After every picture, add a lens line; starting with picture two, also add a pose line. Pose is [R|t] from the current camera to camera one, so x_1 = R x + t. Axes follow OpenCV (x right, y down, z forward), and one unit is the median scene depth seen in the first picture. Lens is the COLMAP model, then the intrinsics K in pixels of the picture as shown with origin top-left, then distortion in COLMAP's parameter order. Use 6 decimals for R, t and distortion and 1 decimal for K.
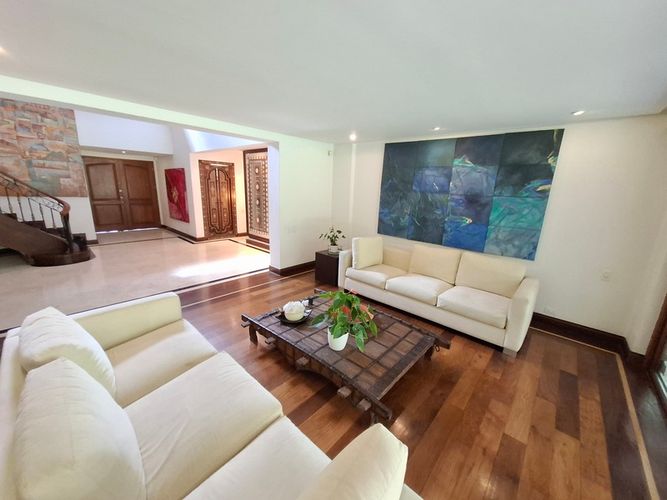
lens RADIAL K [[262.0, 0, 335.2], [0, 262.0, 251.0], [0, 0, 1]] dist [-0.003910, 0.000943]
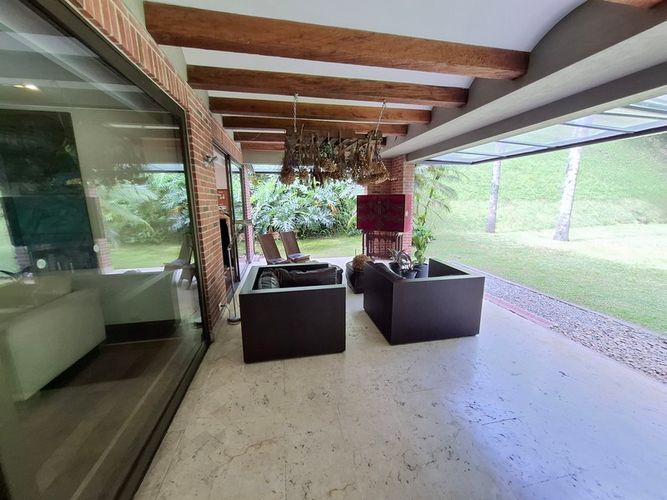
lens RADIAL K [[262.0, 0, 332.6], [0, 262.0, 255.3], [0, 0, 1]] dist [-0.003910, 0.000943]
pose [[0.605770, -0.203608, 0.769147, 0.422806], [0.218623, 0.972088, 0.085145, 0.066888], [-0.765014, 0.116575, 0.633375, -0.098007]]
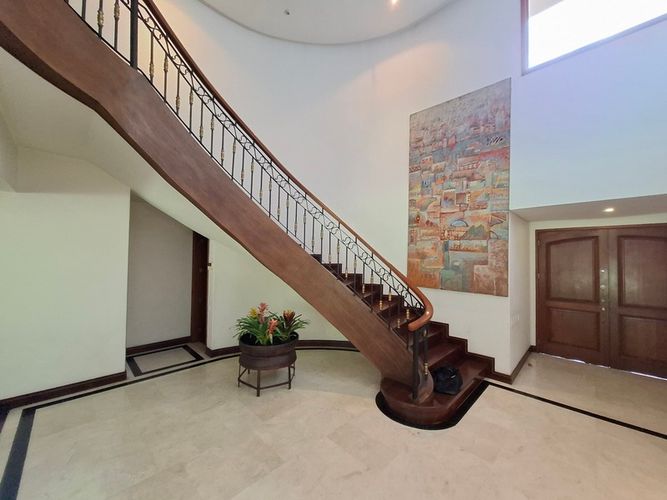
lens RADIAL K [[262.0, 0, 335.3], [0, 262.0, 251.2], [0, 0, 1]] dist [-0.003910, 0.000943]
pose [[-0.047625, -0.060467, -0.997033, -0.485824], [-0.252241, 0.966543, -0.046569, -0.242916], [0.966492, 0.249275, -0.061284, 0.872612]]
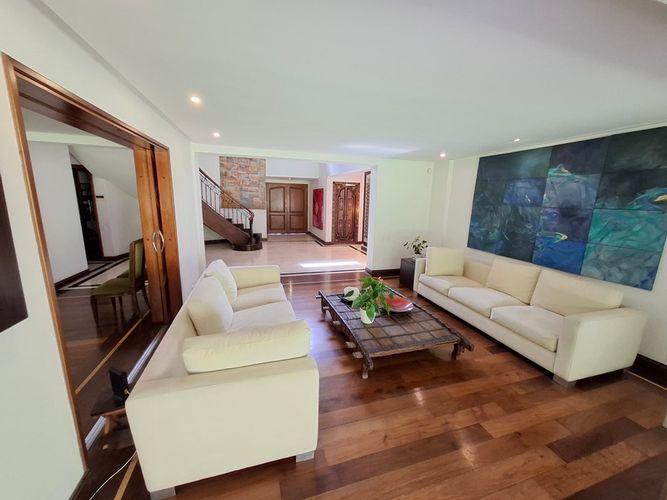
lens RADIAL K [[262.0, 0, 335.0], [0, 262.0, 249.1], [0, 0, 1]] dist [-0.003910, 0.000943]
pose [[0.857511, 0.083073, -0.507715, 0.248185], [-0.117875, 0.992350, -0.036715, 0.038952], [0.500780, 0.091330, 0.860743, -0.110120]]
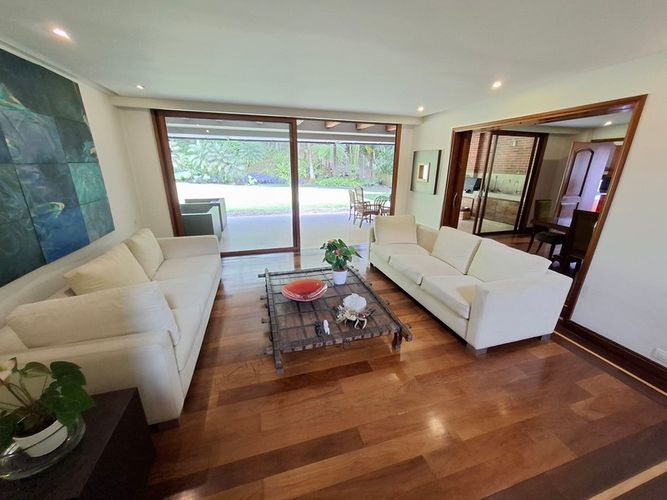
lens RADIAL K [[262.0, 0, 334.3], [0, 262.0, 248.0], [0, 0, 1]] dist [-0.003910, 0.000943]
pose [[-0.848676, -0.210926, 0.485036, -0.289618], [0.083171, 0.852413, 0.516212, -0.241519], [-0.522334, 0.478438, -0.705879, 0.938440]]
